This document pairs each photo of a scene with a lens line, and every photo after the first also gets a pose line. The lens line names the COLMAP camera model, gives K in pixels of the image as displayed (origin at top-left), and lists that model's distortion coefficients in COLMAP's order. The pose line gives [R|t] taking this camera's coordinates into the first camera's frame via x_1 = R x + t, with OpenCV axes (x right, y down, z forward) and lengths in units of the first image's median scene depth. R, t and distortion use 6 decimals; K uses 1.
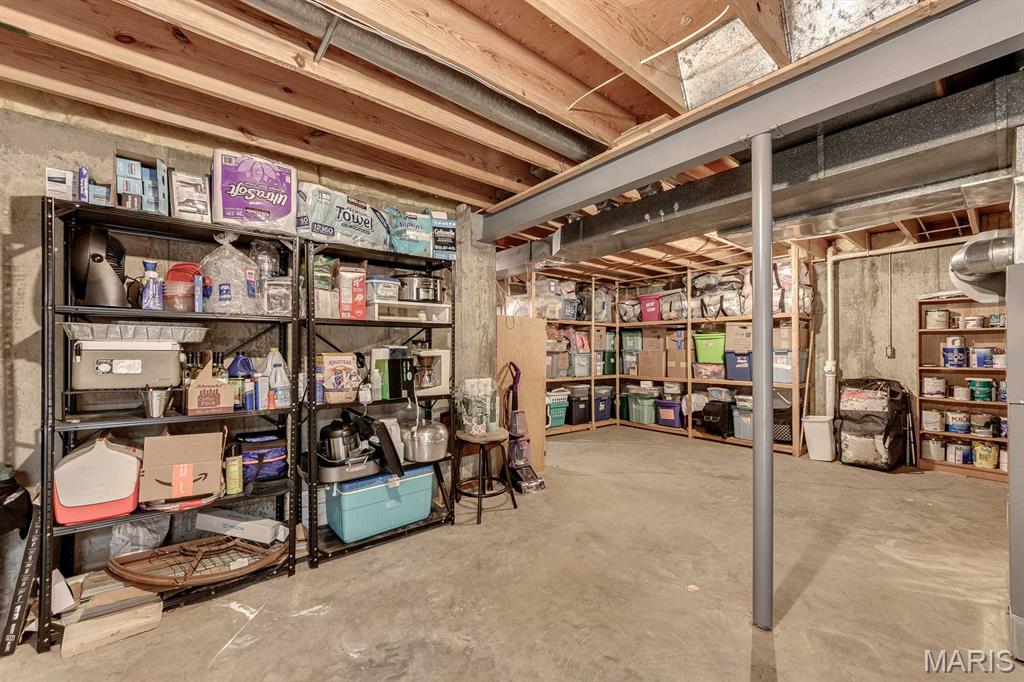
lens RADIAL K [[403.6, 0, 508.4], [0, 403.6, 345.1], [0, 0, 1]] dist [0.002188, 0.000173]
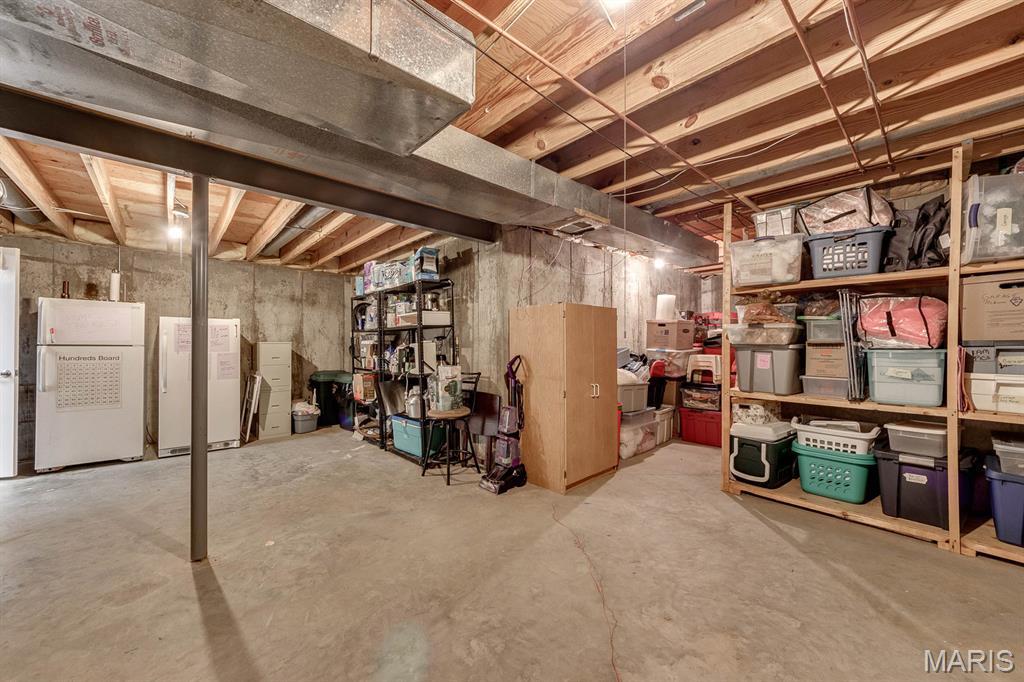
lens RADIAL K [[399.9, 0, 512.0], [0, 399.9, 341.0], [0, 0, 1]] dist [-0.000996, -0.000036]
pose [[0.036294, -0.016997, -0.999197, 1.141267], [0.013197, 0.999776, -0.016527, 0.028633], [0.999254, -0.012586, 0.036510, 1.152529]]
